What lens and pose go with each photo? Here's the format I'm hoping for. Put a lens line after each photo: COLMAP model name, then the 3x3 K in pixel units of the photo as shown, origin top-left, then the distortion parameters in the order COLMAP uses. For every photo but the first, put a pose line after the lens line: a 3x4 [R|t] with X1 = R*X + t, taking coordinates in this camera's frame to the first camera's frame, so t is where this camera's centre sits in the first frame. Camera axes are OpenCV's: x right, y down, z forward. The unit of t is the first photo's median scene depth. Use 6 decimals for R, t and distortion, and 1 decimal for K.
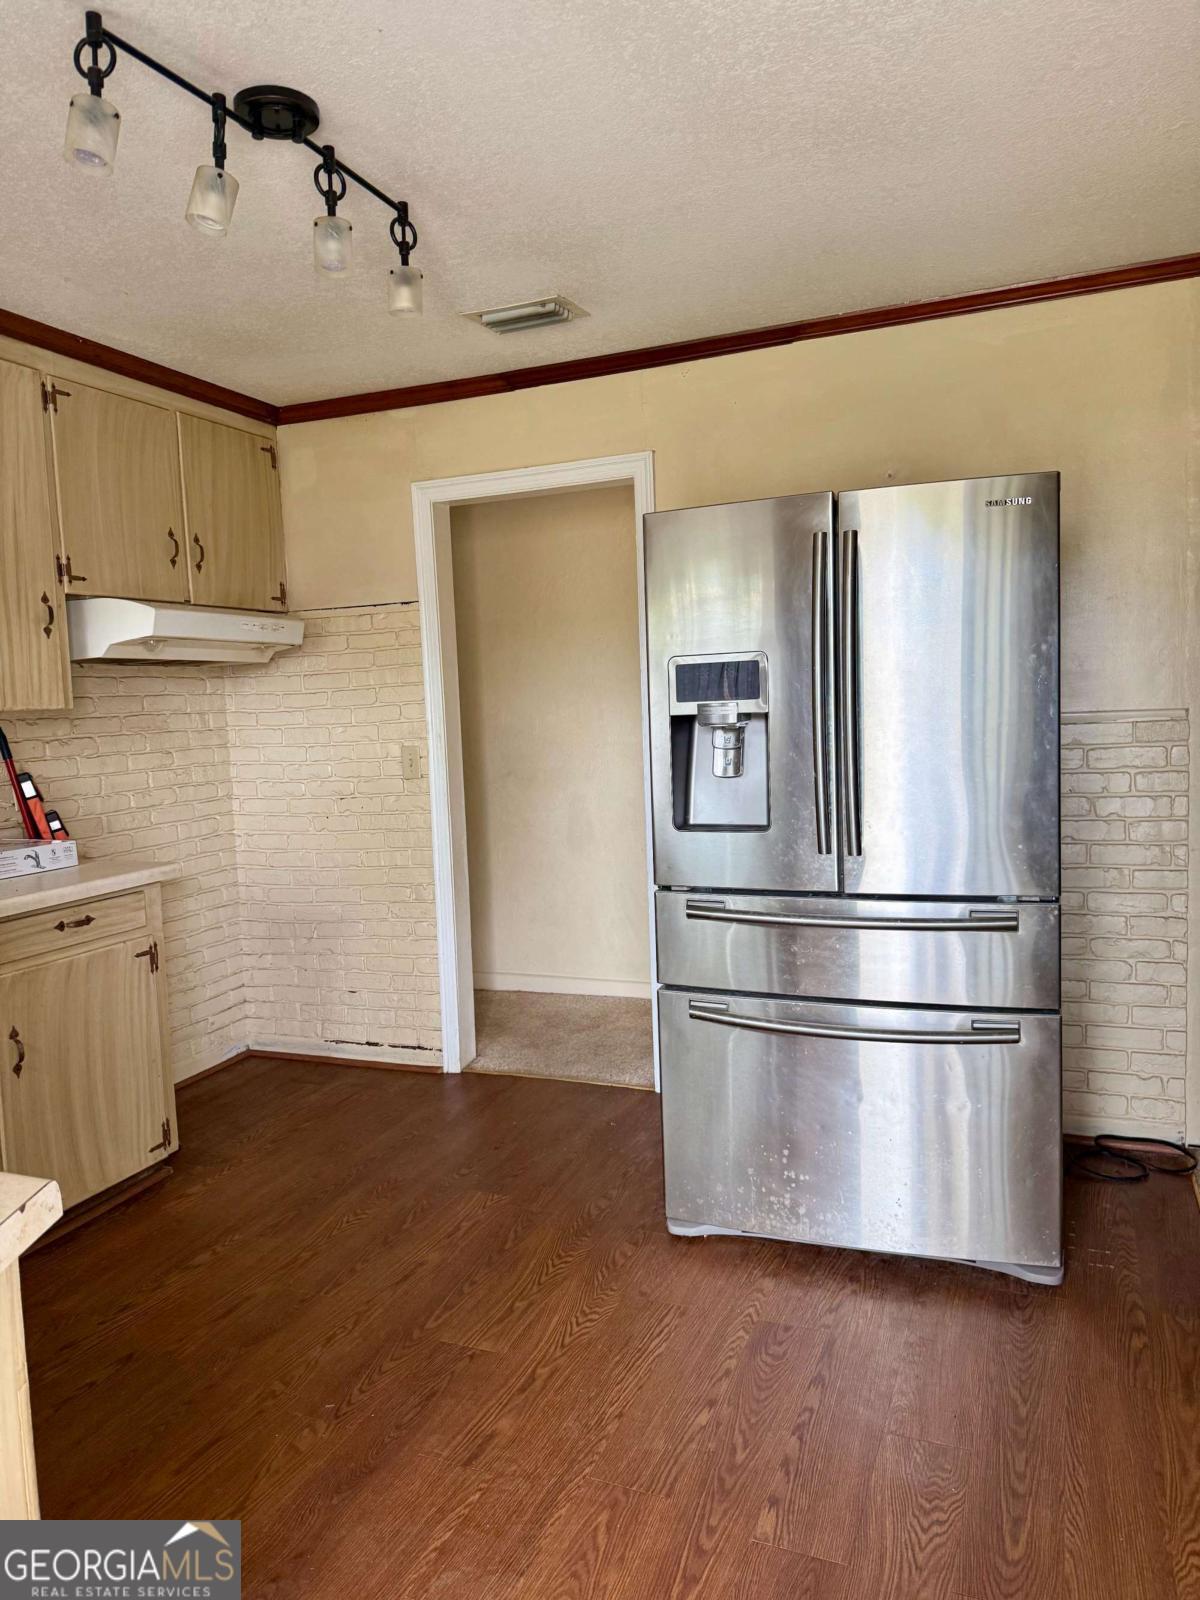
lens RADIAL K [[1132.3, 0, 598.5], [0, 1132.3, 793.9], [0, 0, 1]] dist [-0.004856, -0.003492]
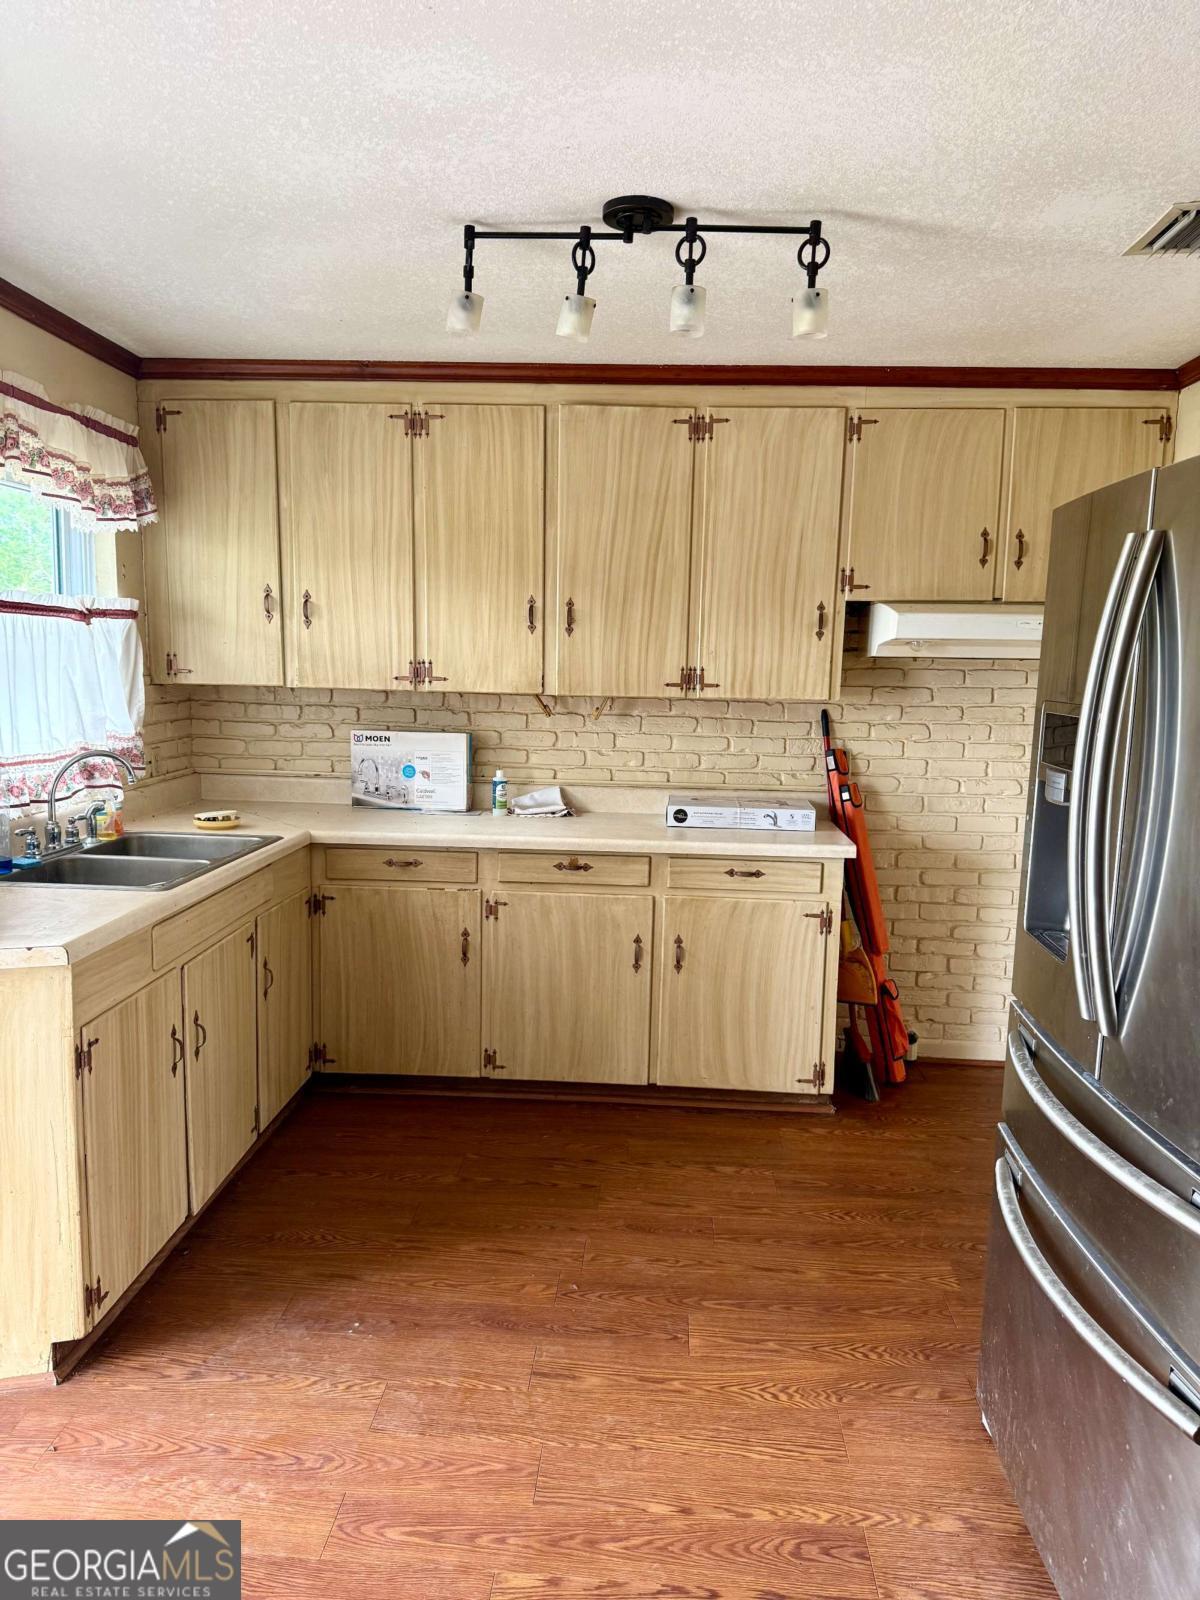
lens RADIAL K [[1122.3, 0, 600.0], [0, 1122.3, 800.0], [0, 0, 1]] dist [0.098718, -0.131202]
pose [[0.322244, 0.165216, -0.932128, 0.622258], [-0.114243, 0.984243, 0.134958, -0.113522], [0.939738, 0.063000, 0.336041, 0.420922]]
